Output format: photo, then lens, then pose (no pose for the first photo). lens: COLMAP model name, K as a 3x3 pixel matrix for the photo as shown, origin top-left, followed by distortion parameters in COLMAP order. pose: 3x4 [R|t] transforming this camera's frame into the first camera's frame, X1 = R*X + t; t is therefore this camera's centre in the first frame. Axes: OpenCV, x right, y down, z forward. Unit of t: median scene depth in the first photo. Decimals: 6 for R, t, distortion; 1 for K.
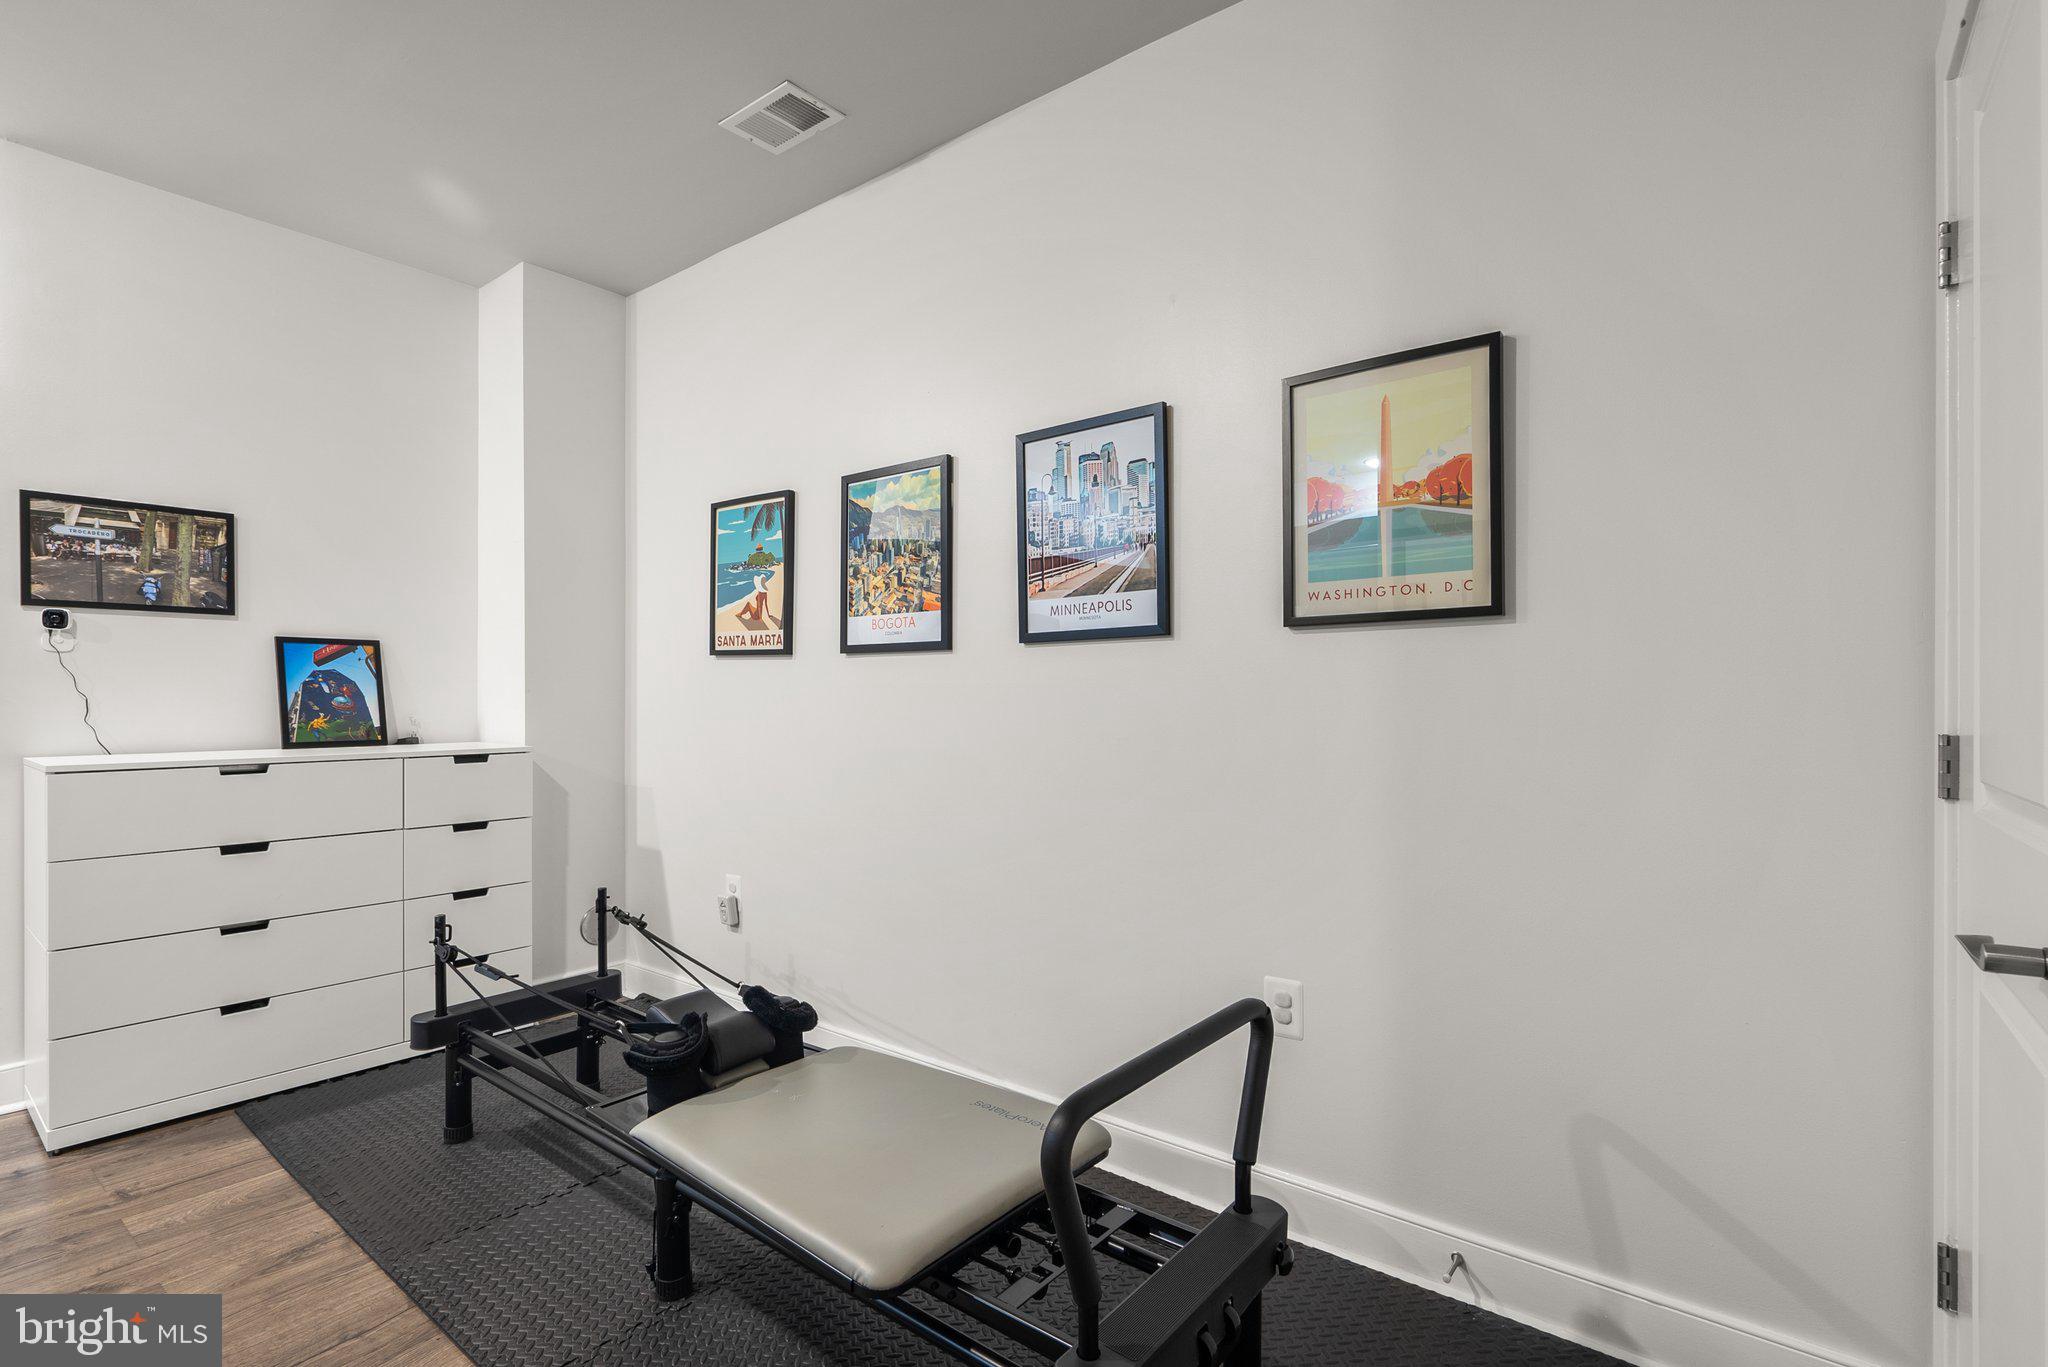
lens RADIAL K [[943.9, 0, 1027.9], [0, 943.9, 696.2], [0, 0, 1]] dist [-0.000859, -0.000486]
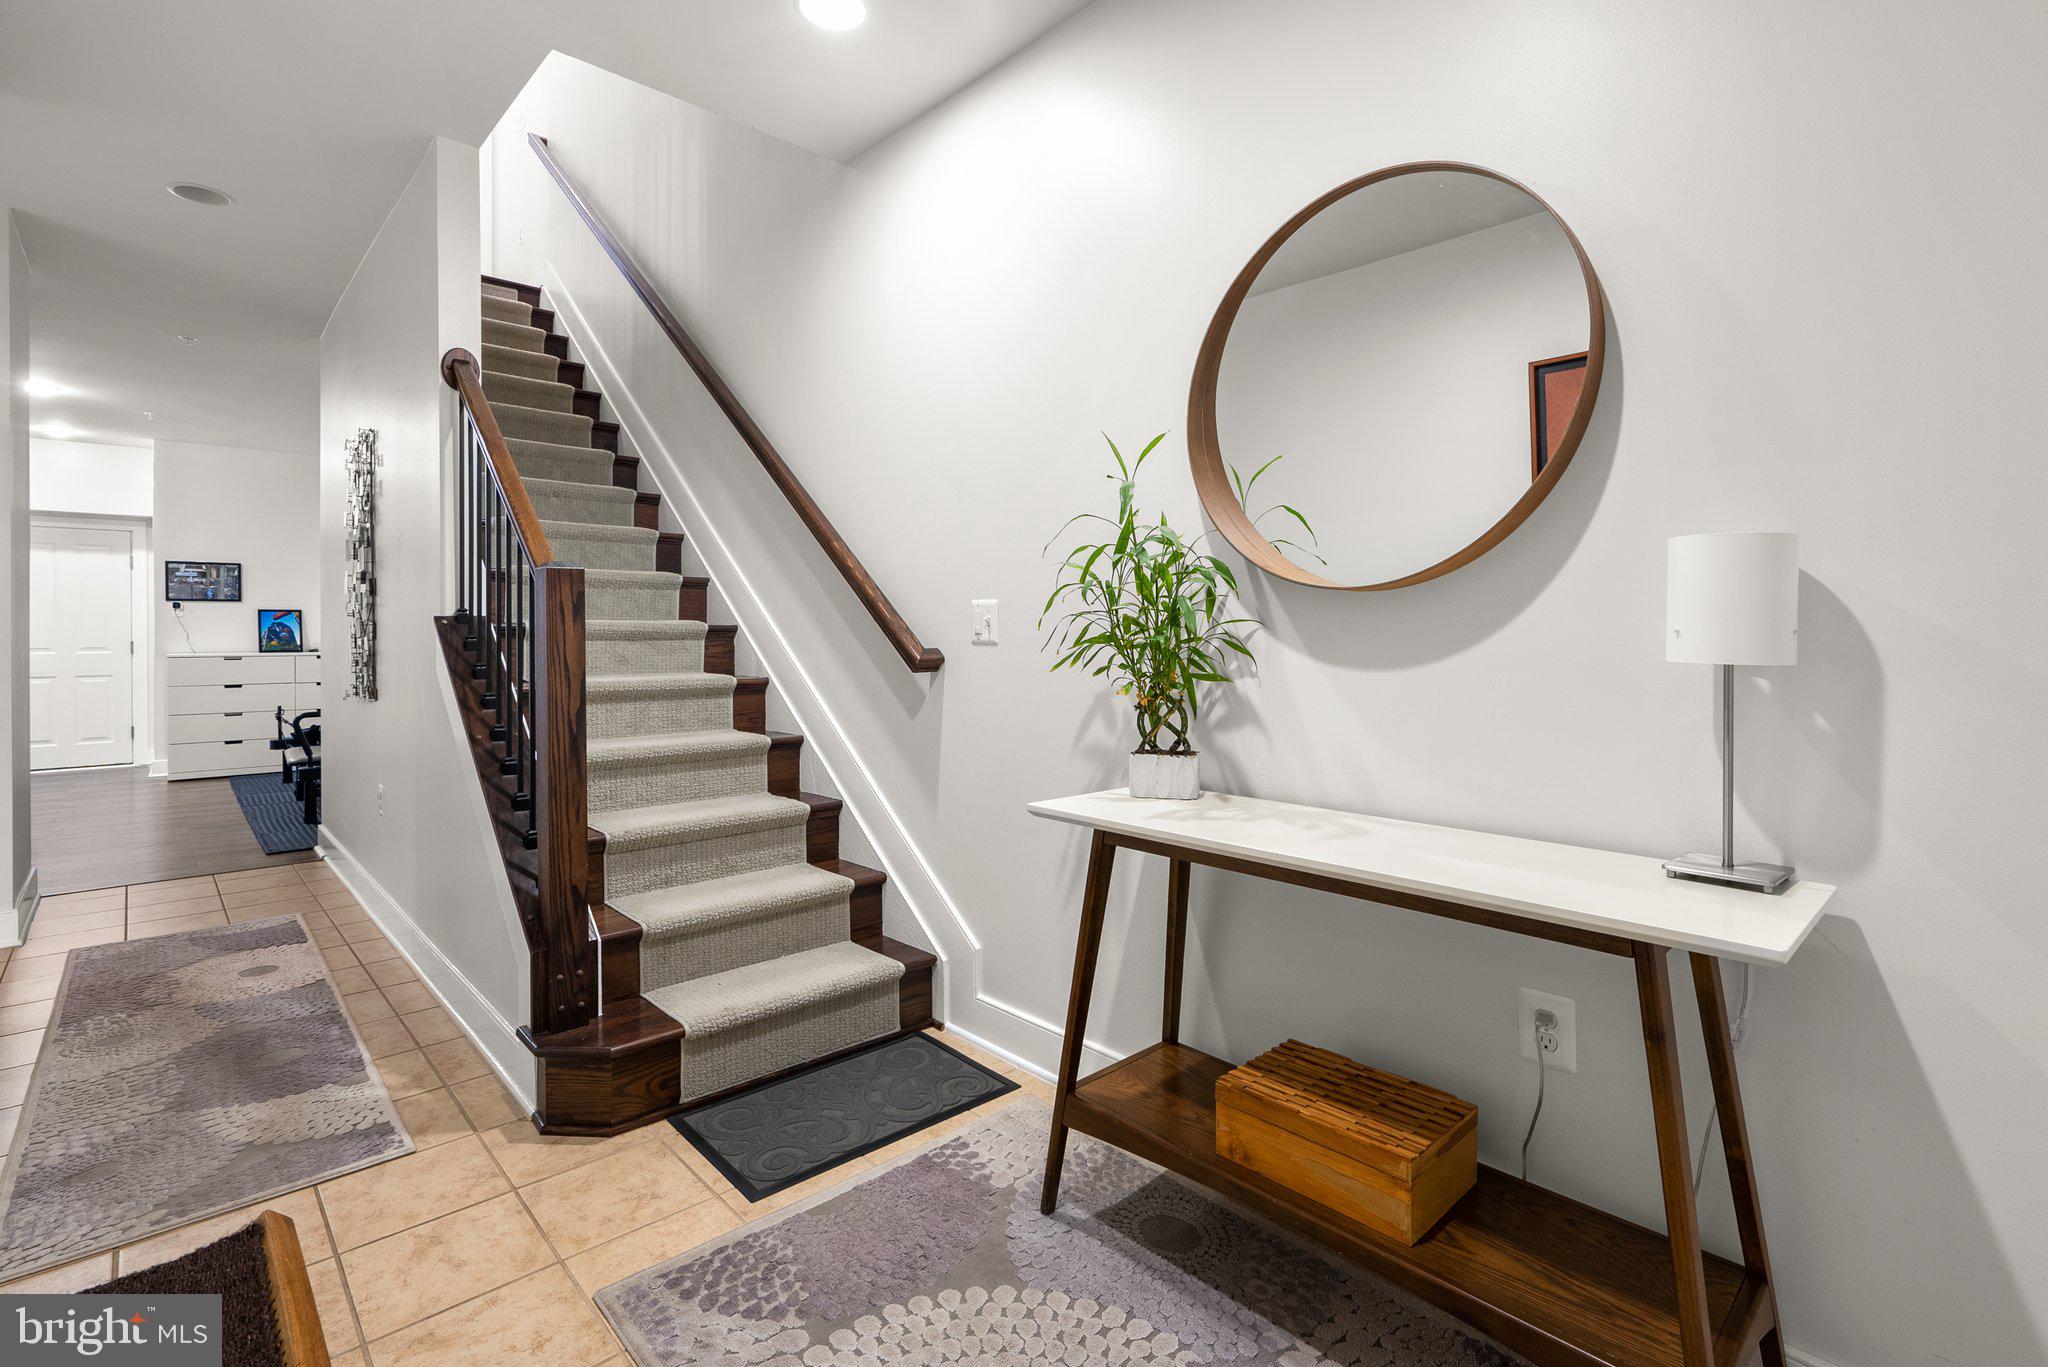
lens RADIAL K [[943.9, 0, 1032.0], [0, 943.9, 646.0], [0, 0, 1]] dist [-0.000859, -0.000486]
pose [[0.988499, 0.017127, -0.150254, 1.827602], [-0.014472, 0.999720, 0.018744, -0.045371], [0.150533, -0.016354, 0.988470, -1.339375]]
